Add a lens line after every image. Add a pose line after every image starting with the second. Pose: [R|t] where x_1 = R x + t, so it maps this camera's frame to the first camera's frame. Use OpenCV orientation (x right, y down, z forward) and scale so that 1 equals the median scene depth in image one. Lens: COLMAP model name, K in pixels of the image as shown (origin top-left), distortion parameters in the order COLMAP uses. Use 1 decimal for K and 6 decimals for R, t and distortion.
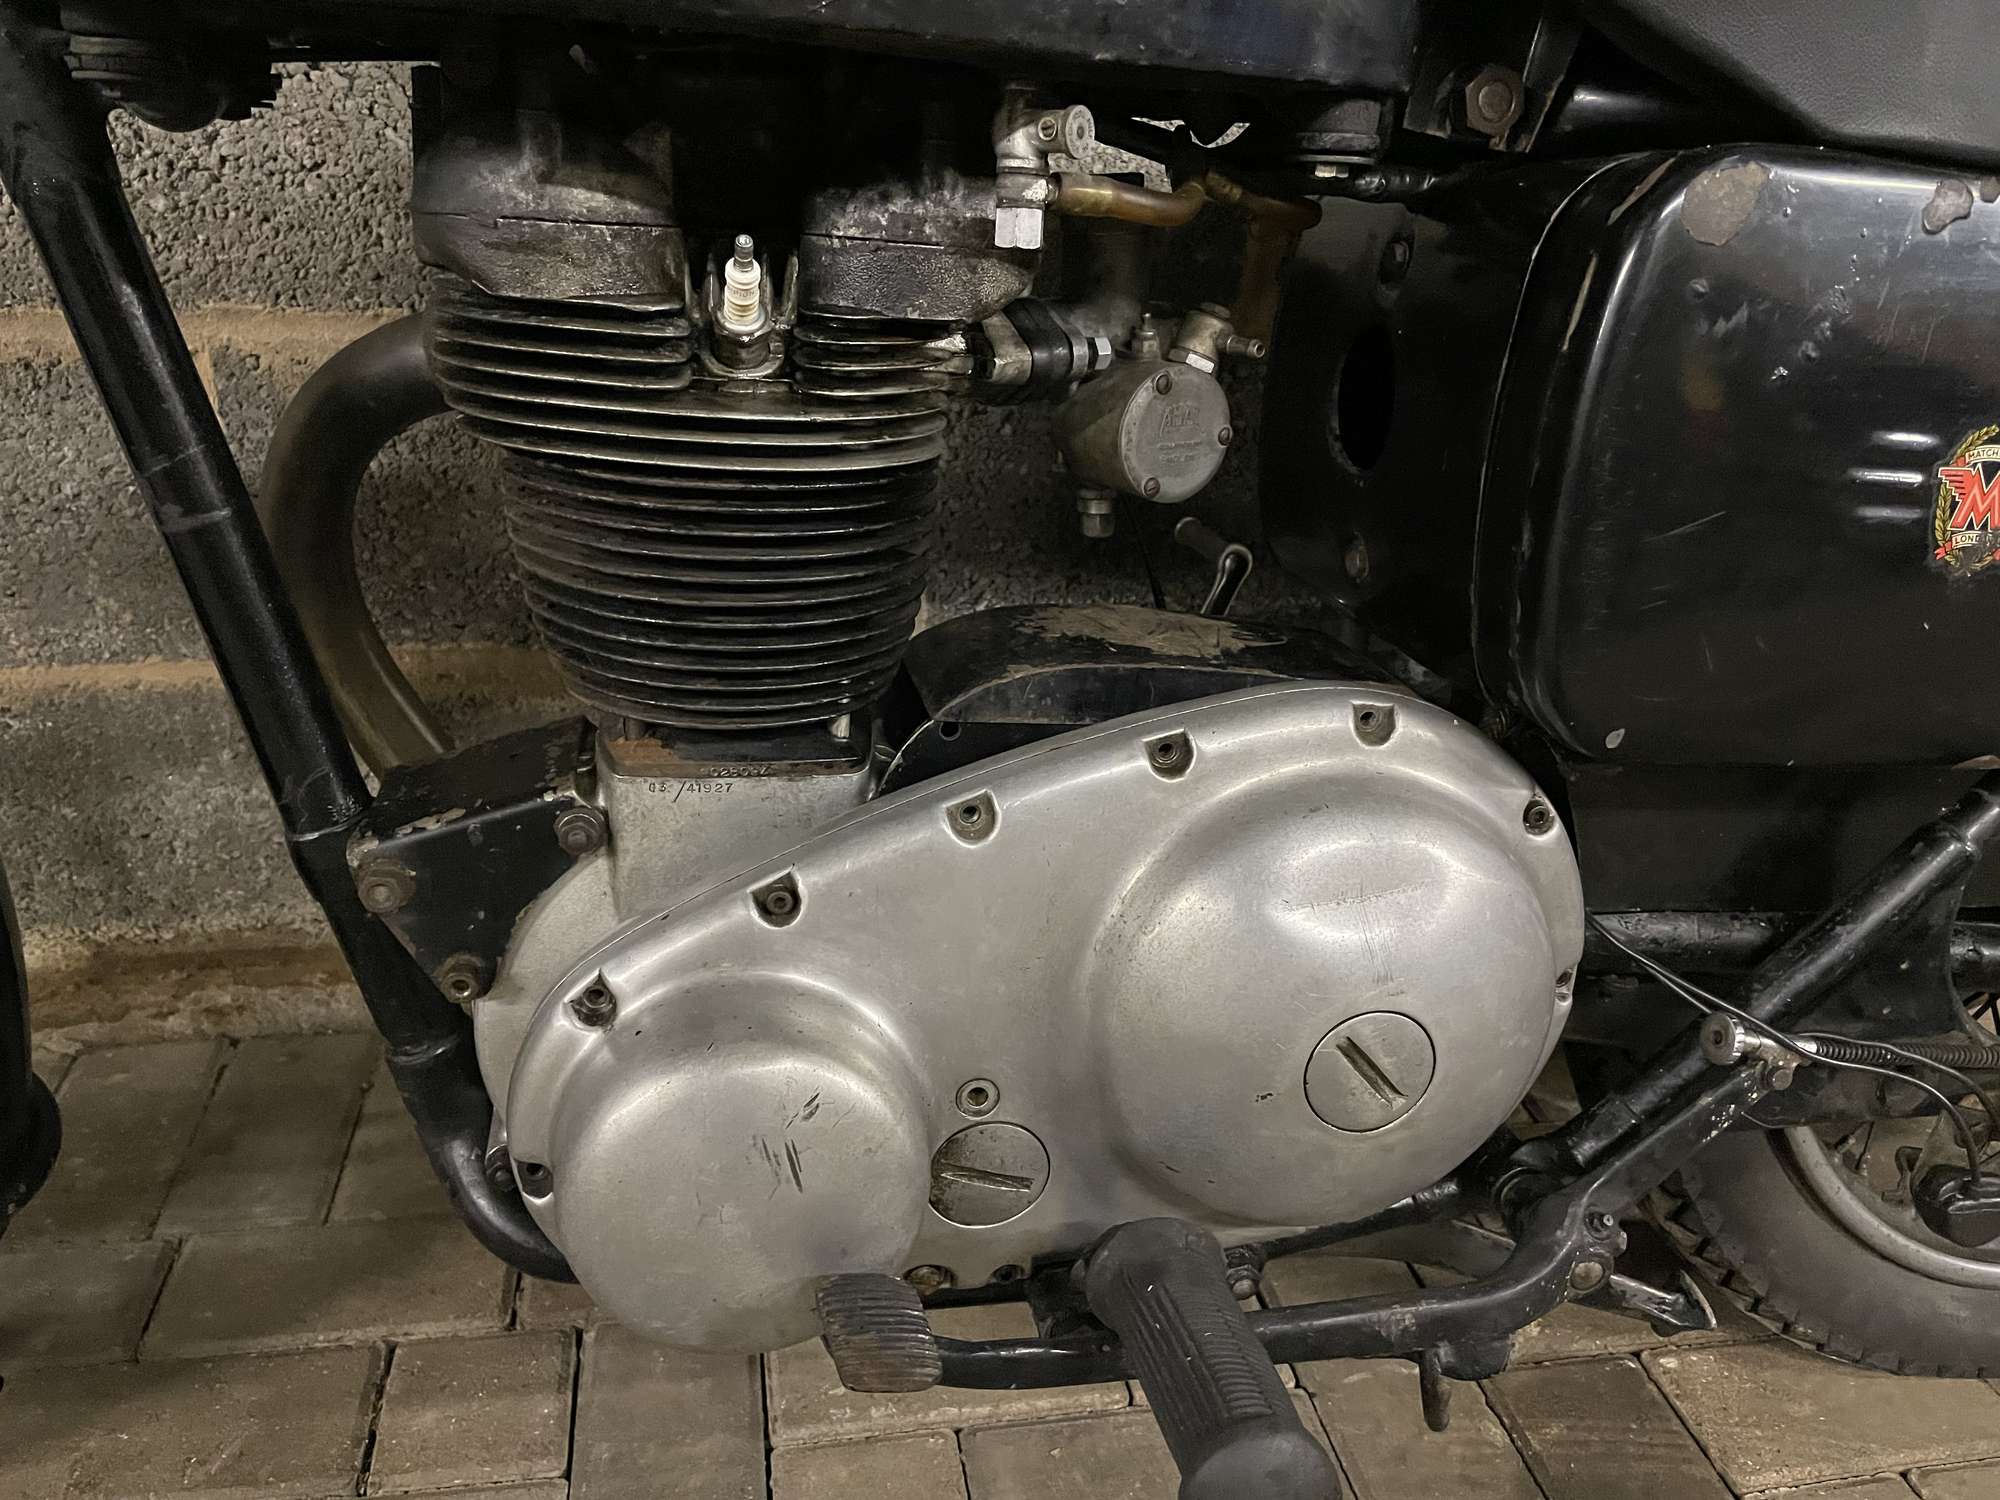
lens RADIAL K [[1537.7, 0, 984.8], [0, 1537.7, 746.7], [0, 0, 1]] dist [0.078194, -0.121181]
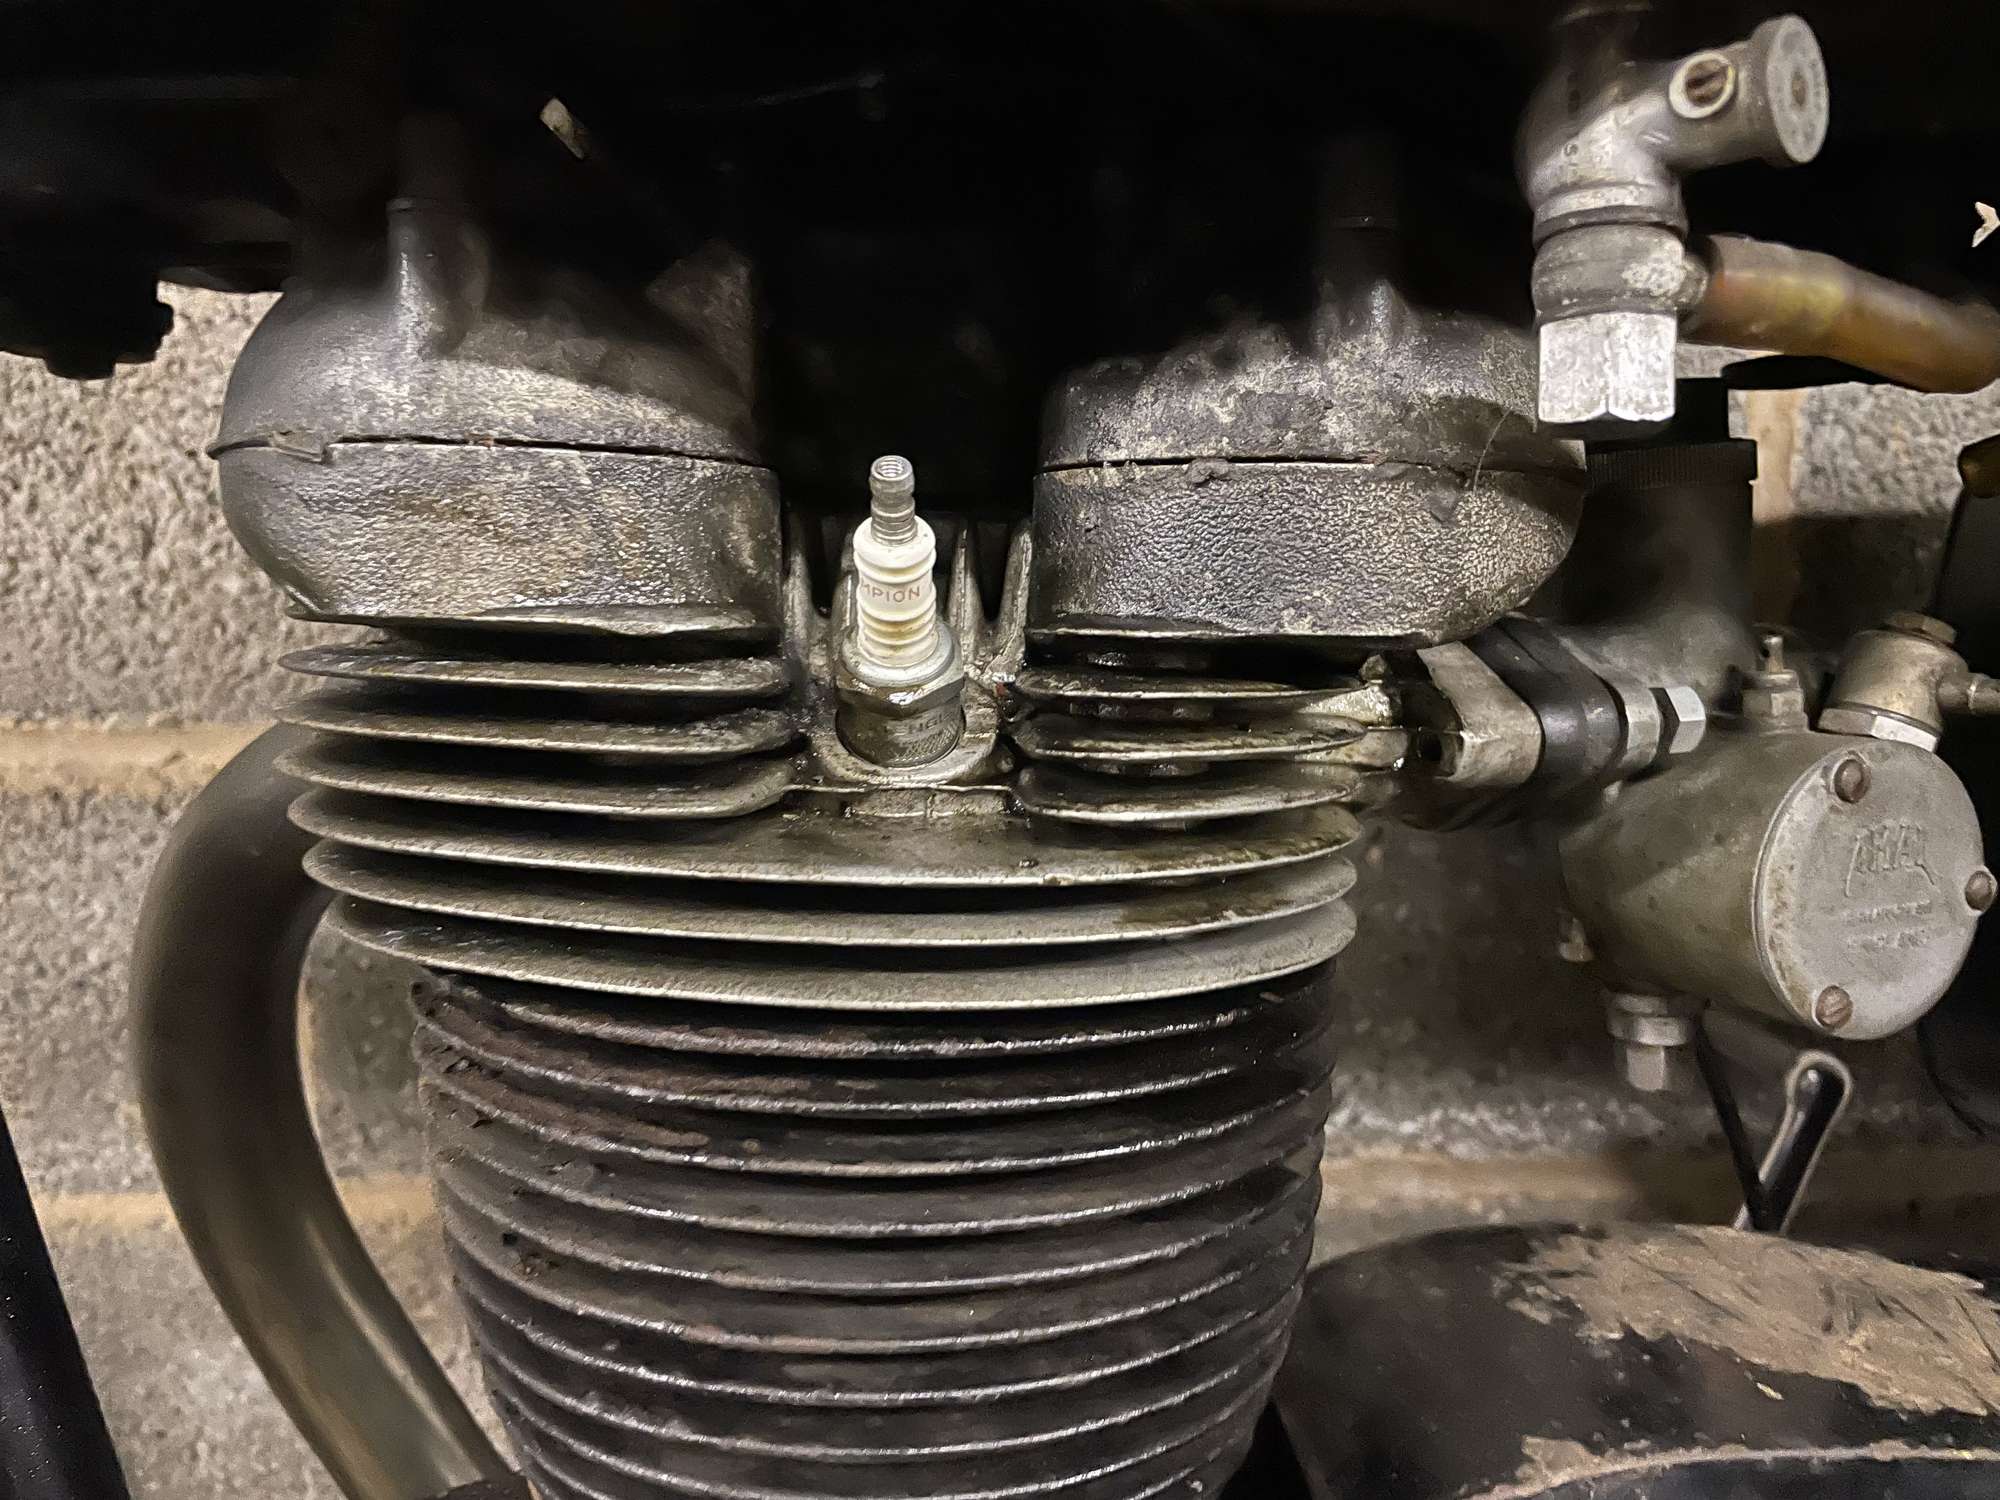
lens RADIAL K [[1537.7, 0, 993.4], [0, 1537.7, 750.8], [0, 0, 1]] dist [0.078194, -0.121181]
pose [[0.983829, -0.025681, -0.177260, -0.047928], [-0.020705, 0.966728, -0.254969, -0.125054], [0.177910, 0.254516, 0.950563, 0.535619]]
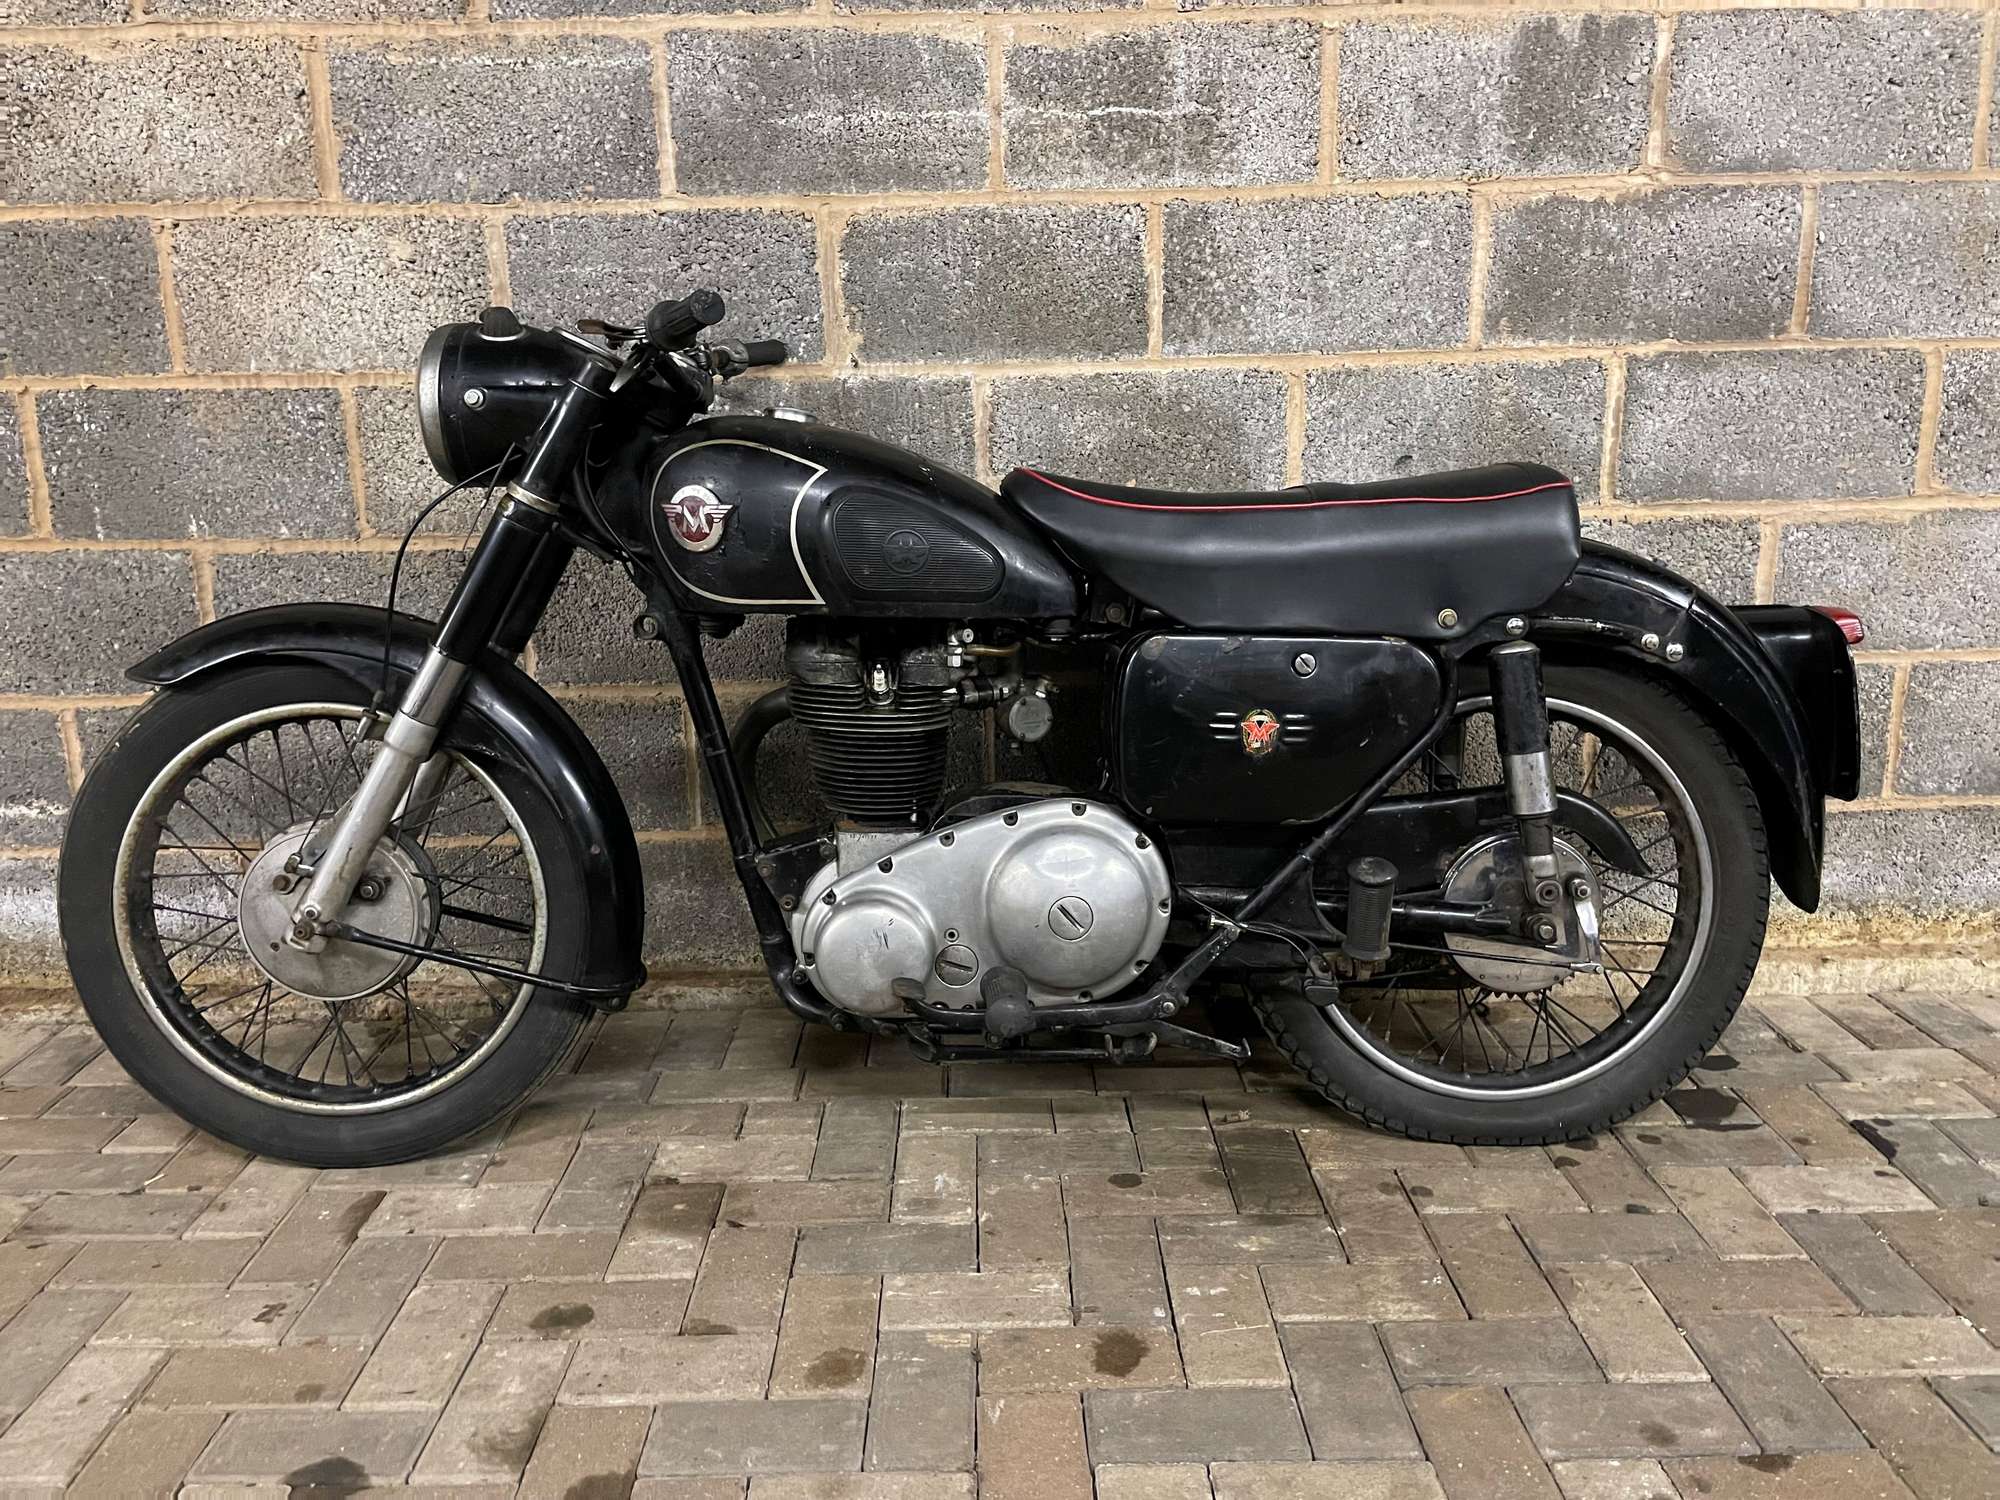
lens RADIAL K [[1537.7, 0, 994.5], [0, 1537.7, 717.5], [0, 0, 1]] dist [0.078194, -0.121181]
pose [[0.984587, -0.025836, -0.172975, 0.577489], [-0.011526, 0.977293, -0.211580, 0.424005], [0.174514, 0.210313, 0.961932, -1.863713]]
